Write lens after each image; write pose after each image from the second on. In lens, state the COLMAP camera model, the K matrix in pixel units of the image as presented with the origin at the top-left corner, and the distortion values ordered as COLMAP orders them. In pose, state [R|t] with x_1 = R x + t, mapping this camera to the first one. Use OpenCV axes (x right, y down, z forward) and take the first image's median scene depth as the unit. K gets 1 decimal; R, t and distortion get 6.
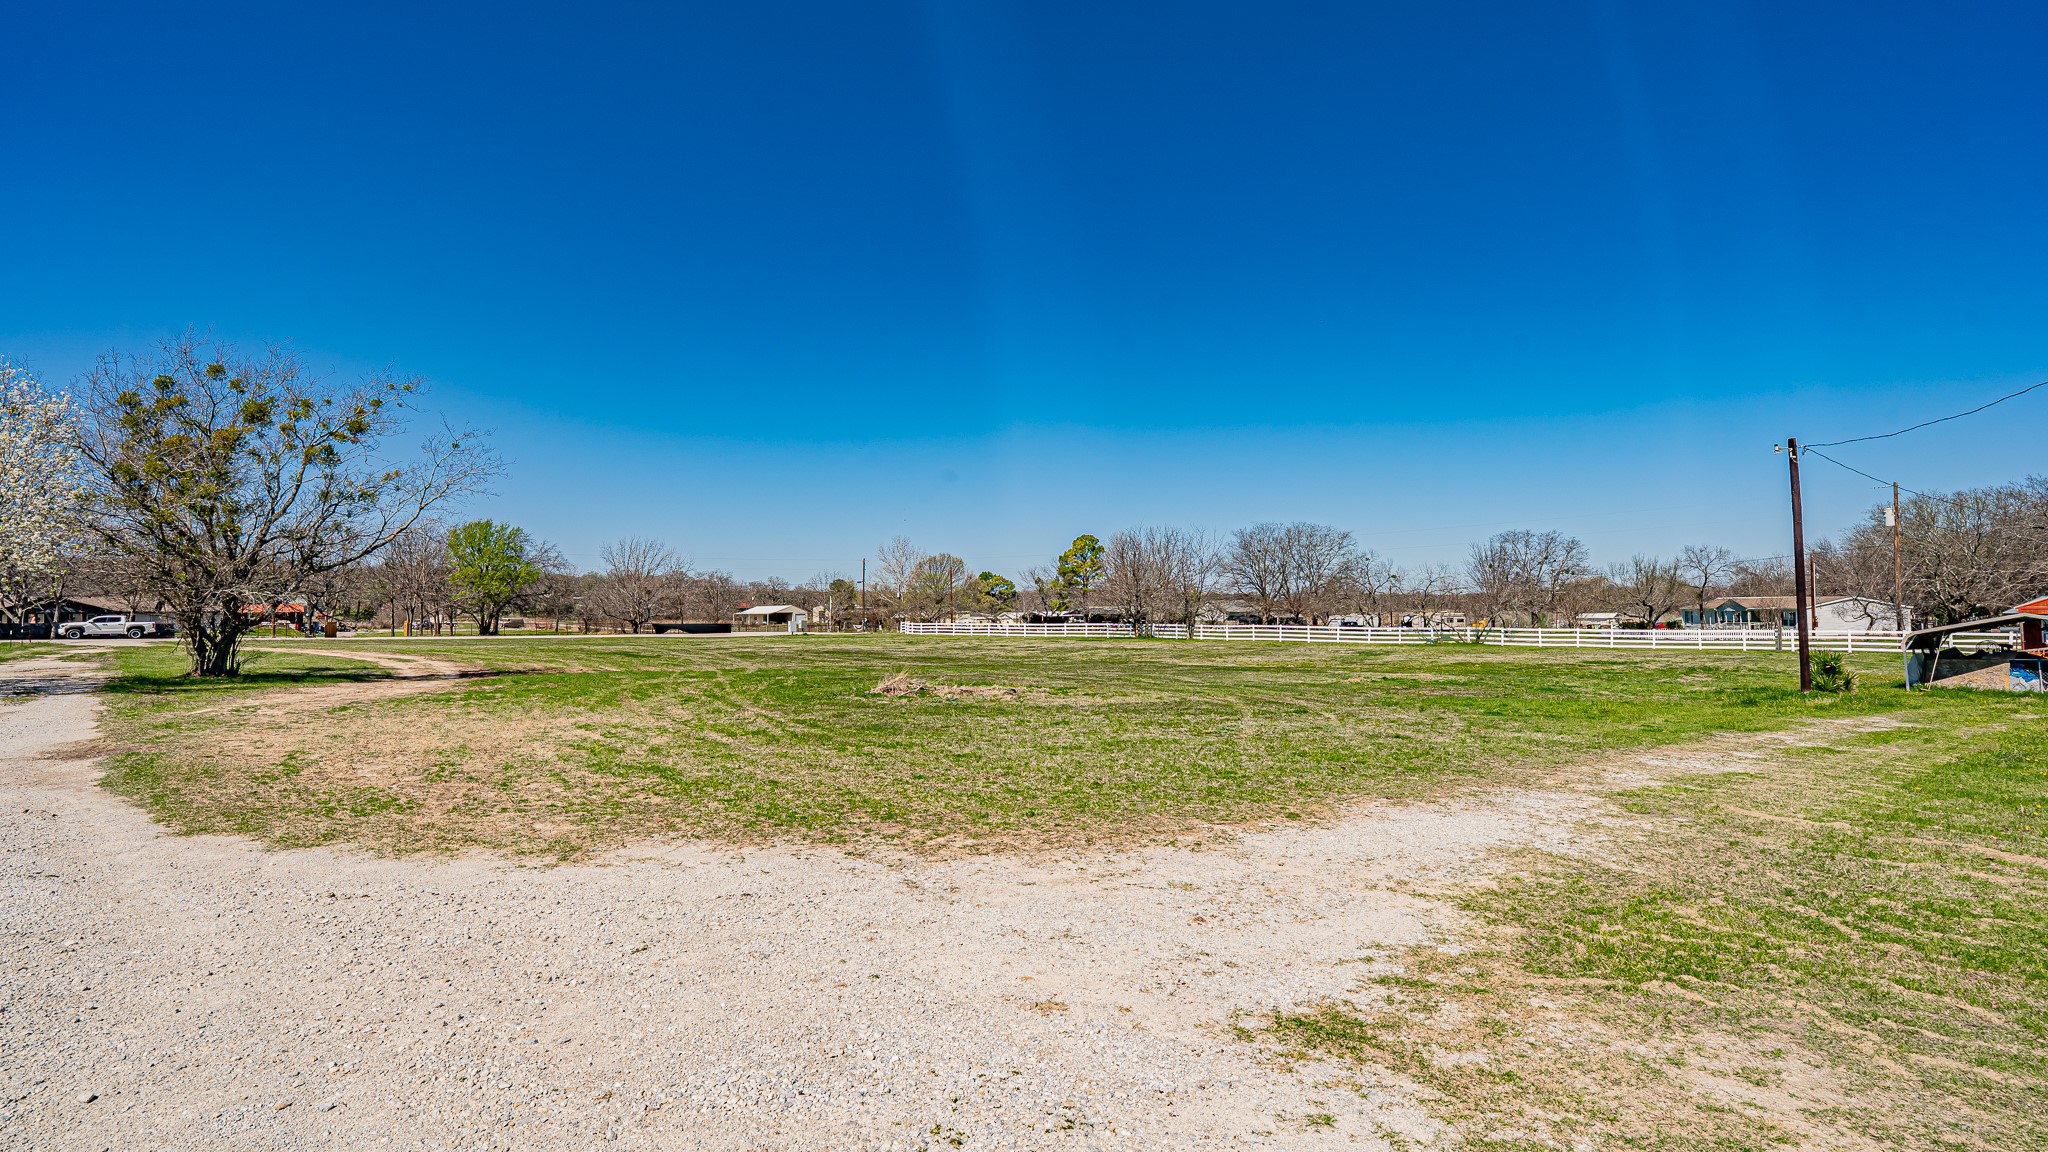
lens RADIAL K [[934.3, 0, 1024.0], [0, 934.3, 576.0], [0, 0, 1]] dist [-0.044075, 0.000443]
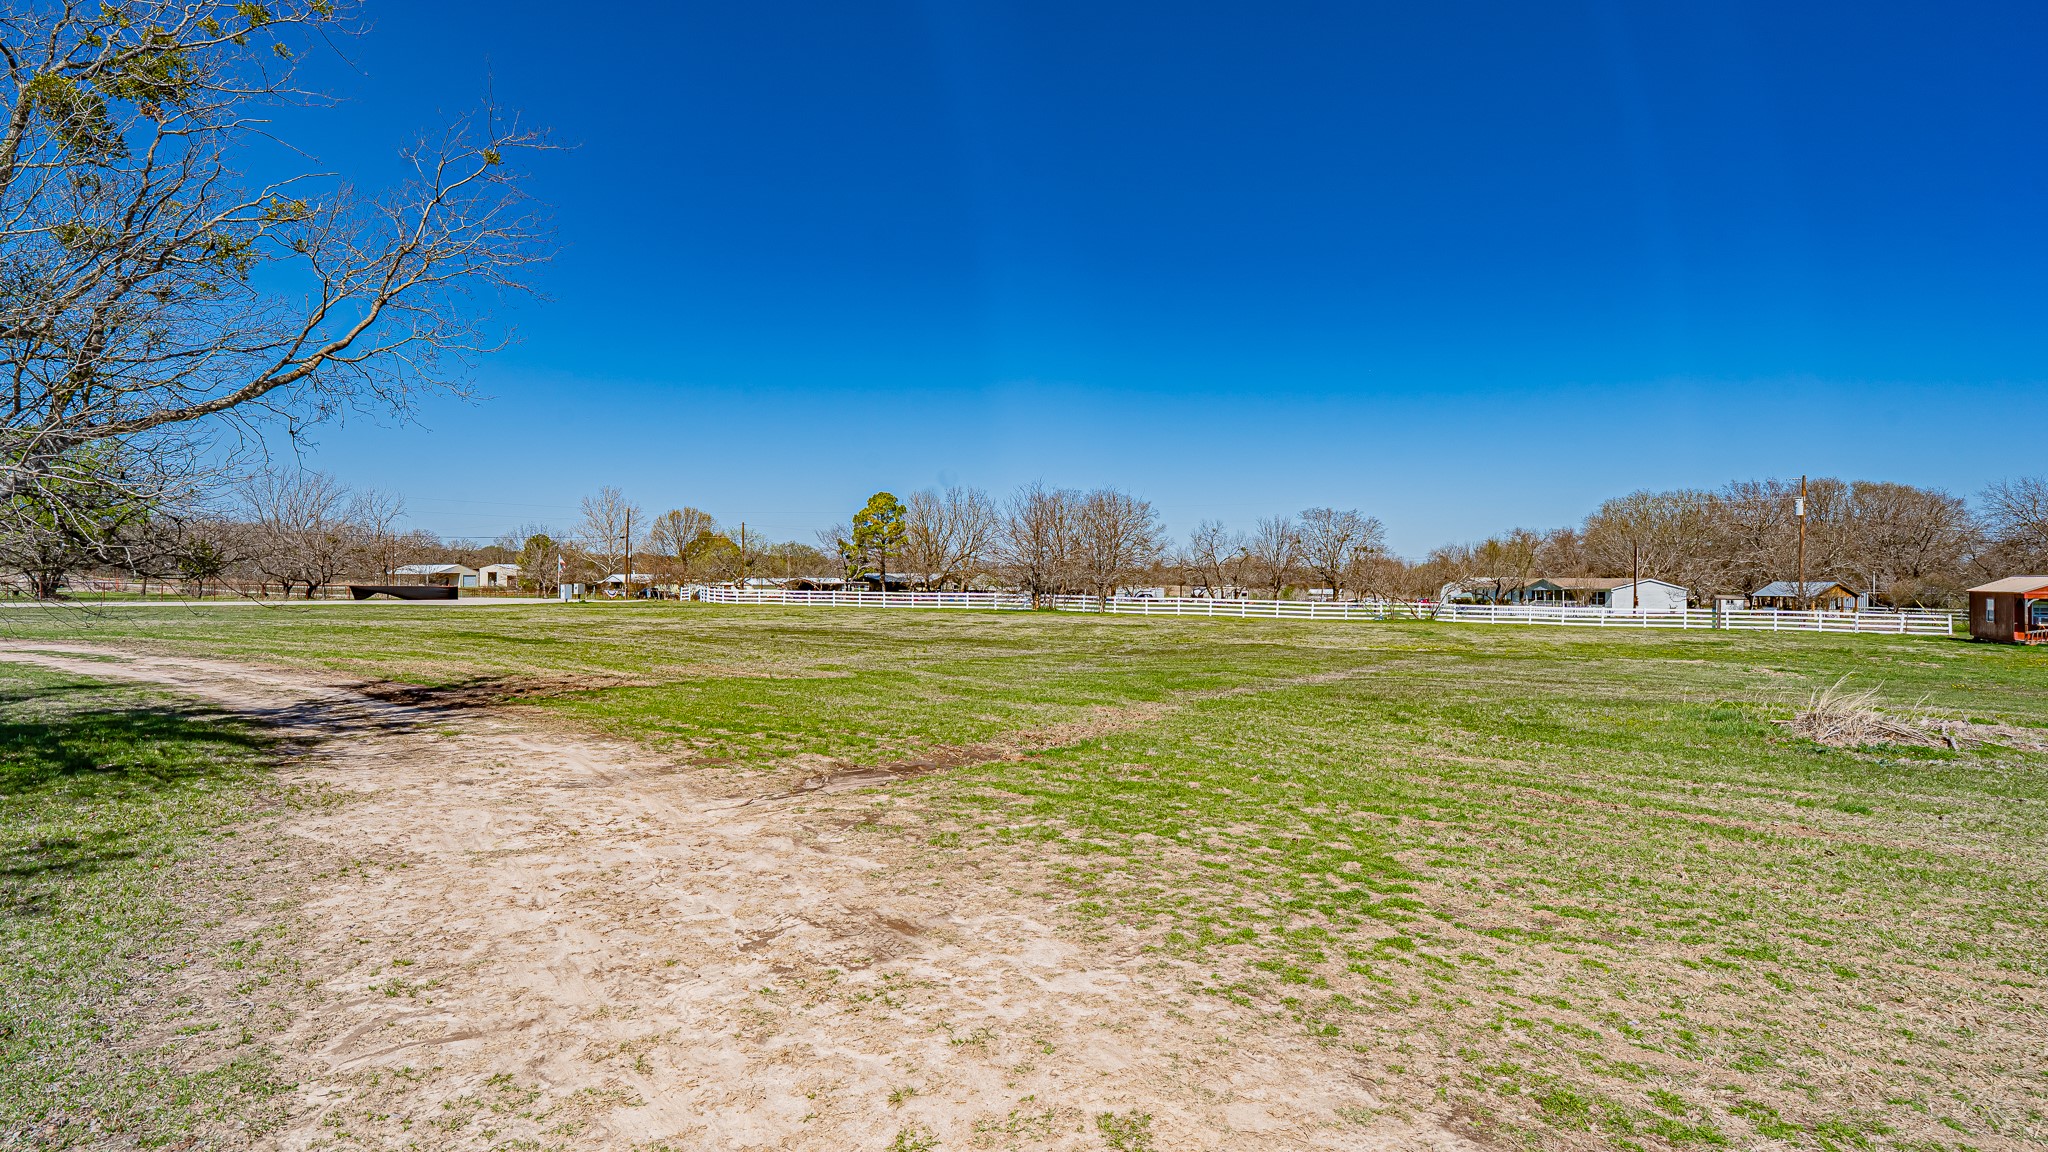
lens RADIAL K [[934.3, 0, 1024.0], [0, 934.3, 576.0], [0, 0, 1]] dist [-0.044075, 0.000443]
pose [[0.936534, 0.018517, 0.350088, -0.127974], [-0.030392, 0.999133, 0.028457, 0.006324], [-0.349257, -0.037291, 0.936285, 0.126470]]
